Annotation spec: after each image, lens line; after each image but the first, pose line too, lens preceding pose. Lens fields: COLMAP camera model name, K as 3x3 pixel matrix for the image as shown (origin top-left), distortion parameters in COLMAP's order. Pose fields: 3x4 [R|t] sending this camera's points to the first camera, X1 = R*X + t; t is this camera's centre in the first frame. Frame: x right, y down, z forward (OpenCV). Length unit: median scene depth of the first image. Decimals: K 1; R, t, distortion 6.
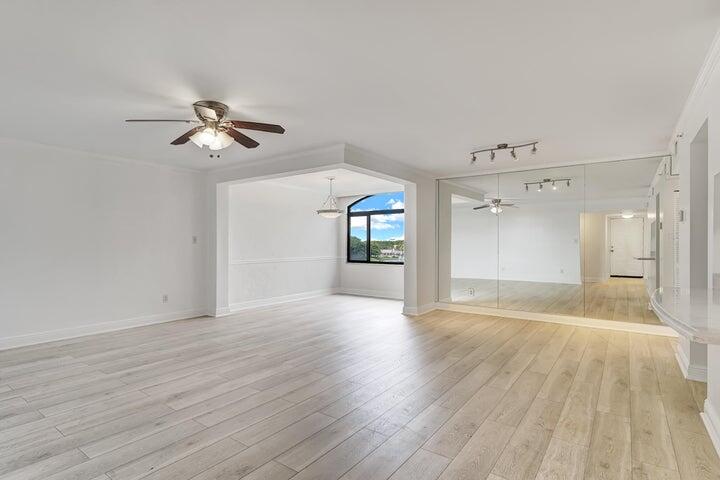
lens RADIAL K [[373.6, 0, 346.6], [0, 373.6, 243.4], [0, 0, 1]] dist [-0.003067, 0.001198]
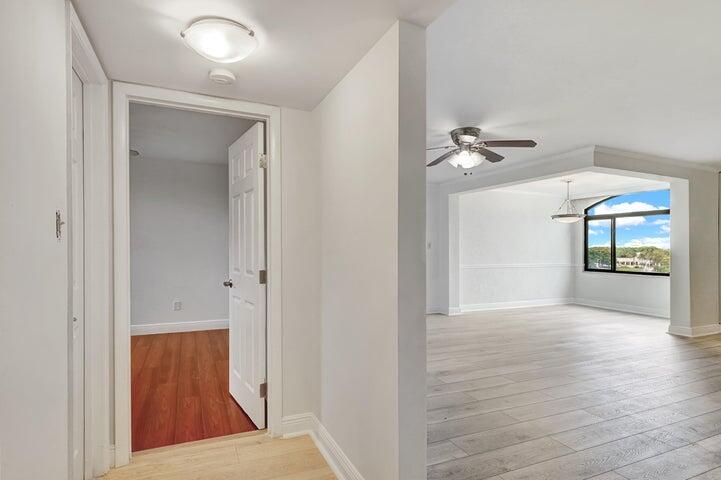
lens RADIAL K [[374.2, 0, 347.1], [0, 374.2, 243.4], [0, 0, 1]] dist [-0.003067, 0.001198]
pose [[0.862243, 0.003379, -0.506483, -0.068575], [-0.010280, 0.999888, -0.010831, -0.000414], [0.506390, 0.014546, 0.862182, -0.149548]]
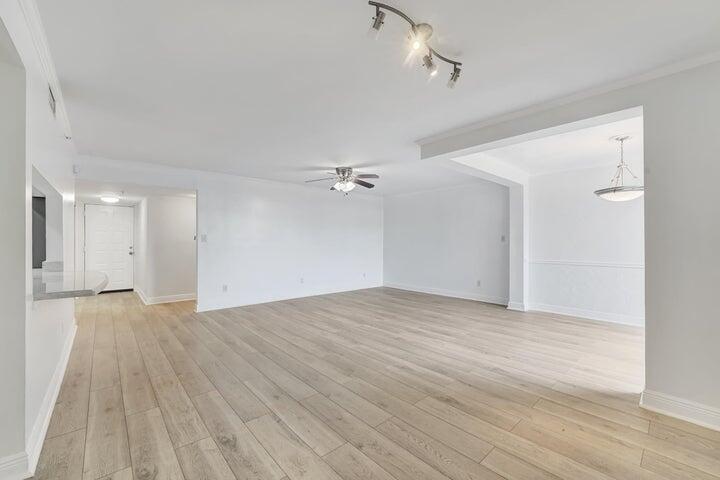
lens RADIAL K [[293.6, 0, 360.0], [0, 293.6, 240.0], [0, 0, 1]] dist [-0.030361, -0.000018]
pose [[-0.197387, -0.007877, -0.980294, 0.776859], [-0.003333, 0.999967, -0.007364, 0.002559], [0.980320, 0.001814, -0.197407, 0.989220]]
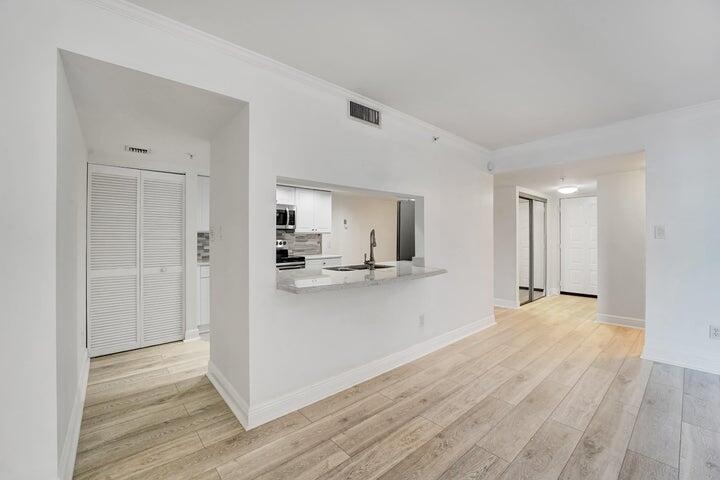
lens RADIAL K [[299.4, 0, 360.0], [0, 299.4, 240.0], [0, 0, 1]] dist [-0.008740, -0.000792]
pose [[-0.979615, -0.004111, 0.200844, 0.312859], [-0.002509, 0.999963, 0.008231, 0.000775], [-0.200870, 0.007559, -0.979589, 0.934440]]
